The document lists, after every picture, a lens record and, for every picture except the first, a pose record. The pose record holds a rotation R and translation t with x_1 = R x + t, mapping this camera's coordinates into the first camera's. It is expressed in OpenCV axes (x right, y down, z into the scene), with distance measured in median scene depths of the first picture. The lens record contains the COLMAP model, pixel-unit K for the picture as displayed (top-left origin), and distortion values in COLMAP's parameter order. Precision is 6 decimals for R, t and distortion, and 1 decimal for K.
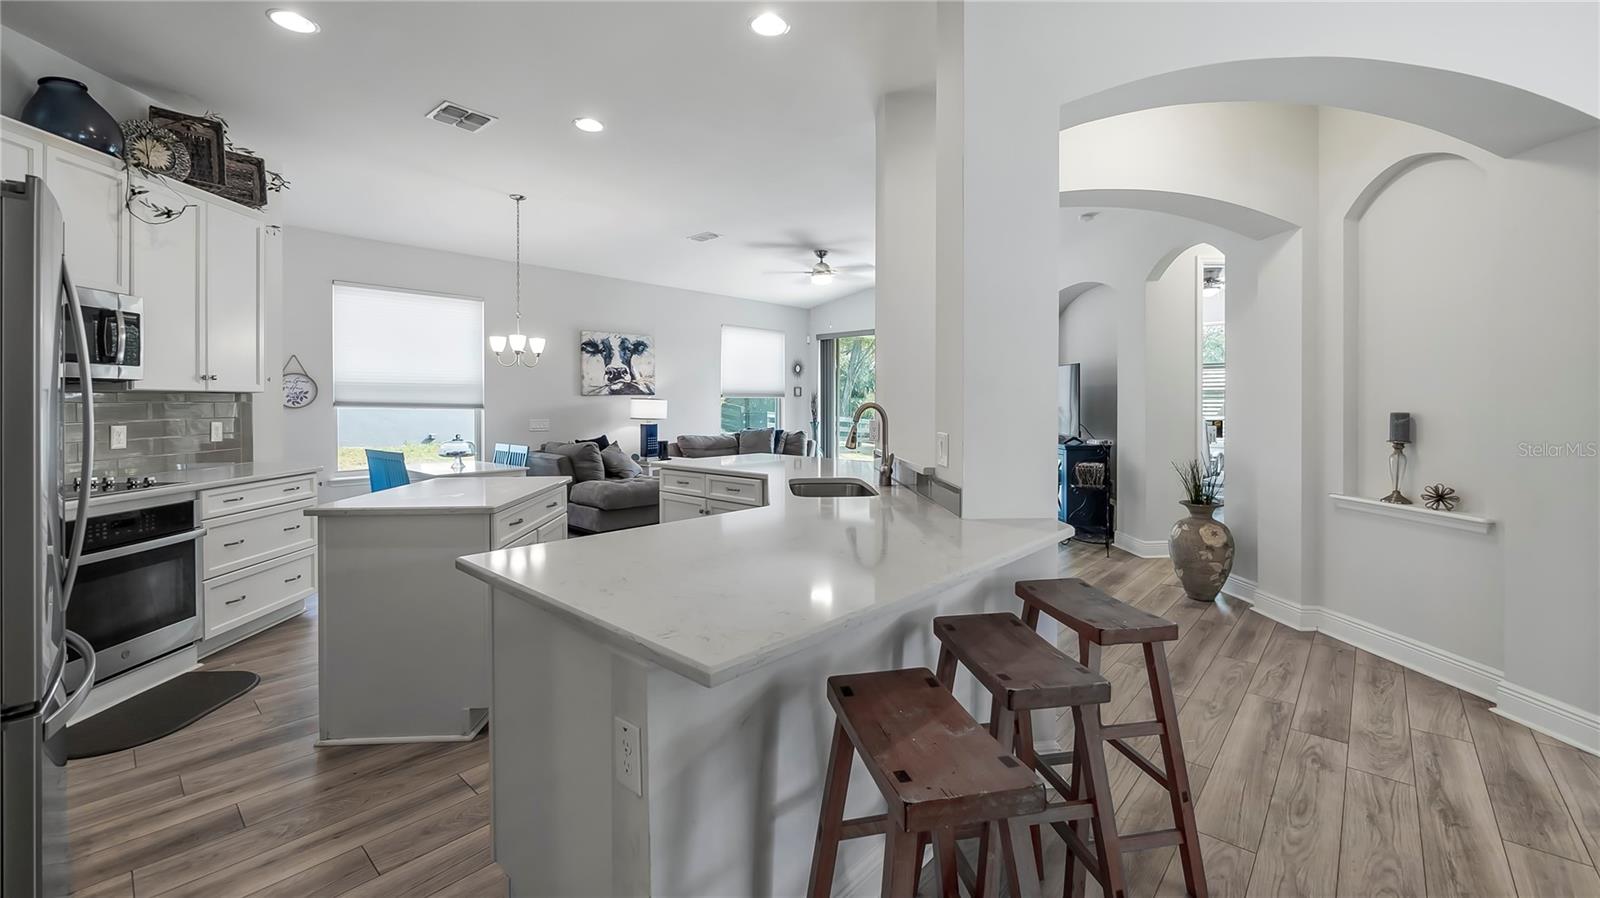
lens RADIAL K [[625.1, 0, 828.7], [0, 625.1, 404.2], [0, 0, 1]] dist [-0.000236, -0.000055]
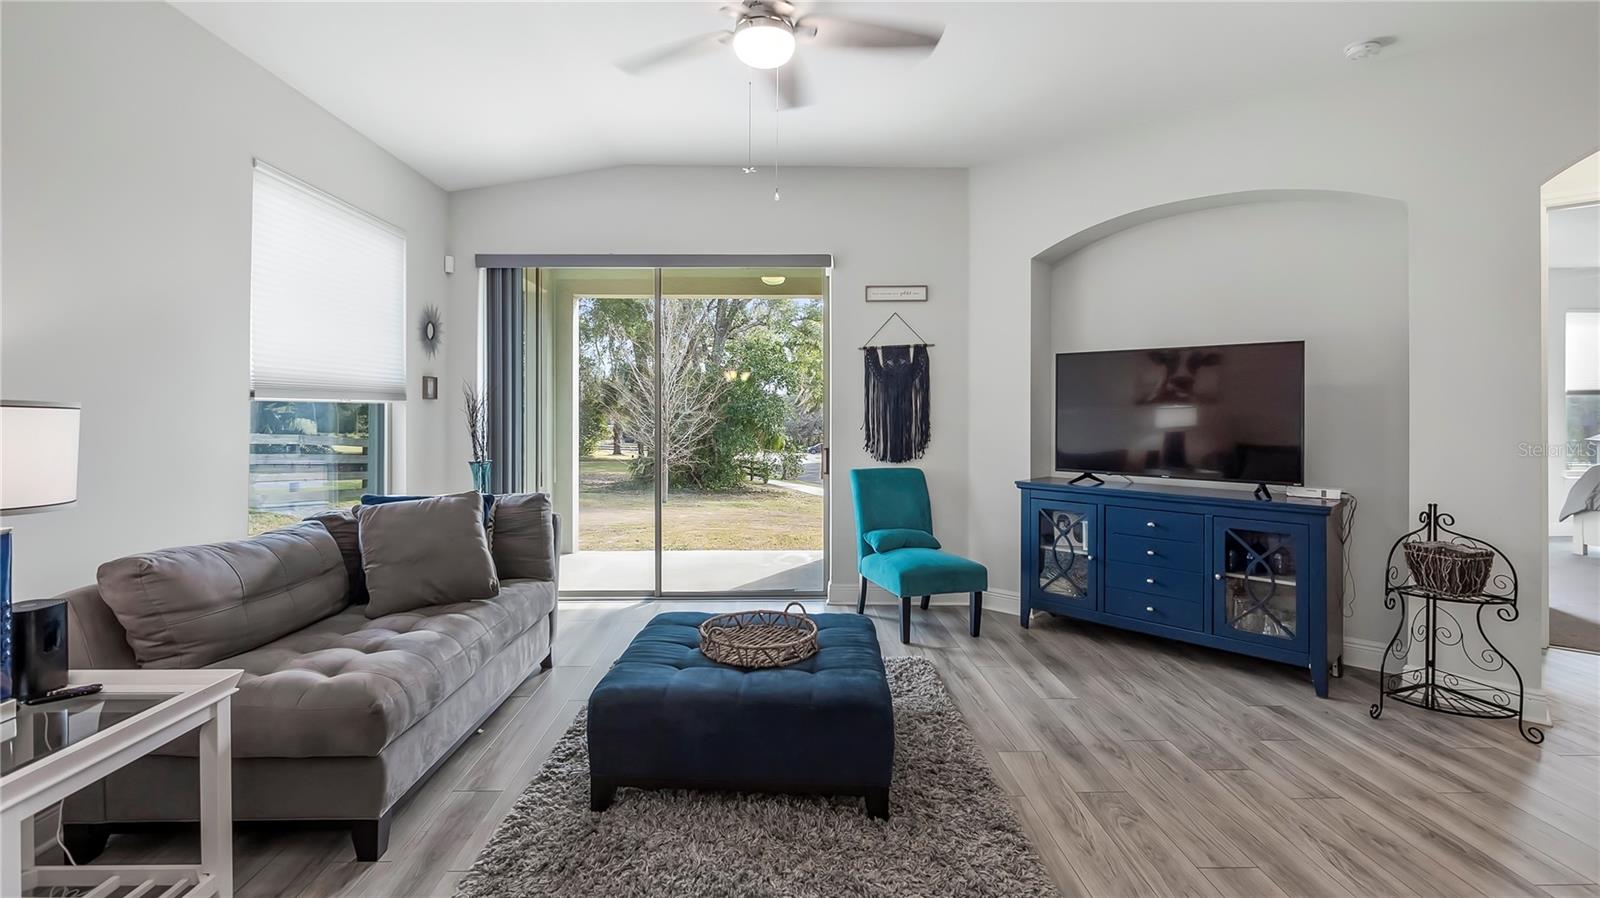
lens RADIAL K [[717.0, 0, 774.4], [0, 717.0, 403.6], [0, 0, 1]] dist [-0.000746, -0.000006]
pose [[0.762344, 0.008094, 0.647121, -0.238972], [-0.000411, 0.999928, -0.012022, -0.006034], [-0.647172, 0.008899, 0.762292, 0.671661]]
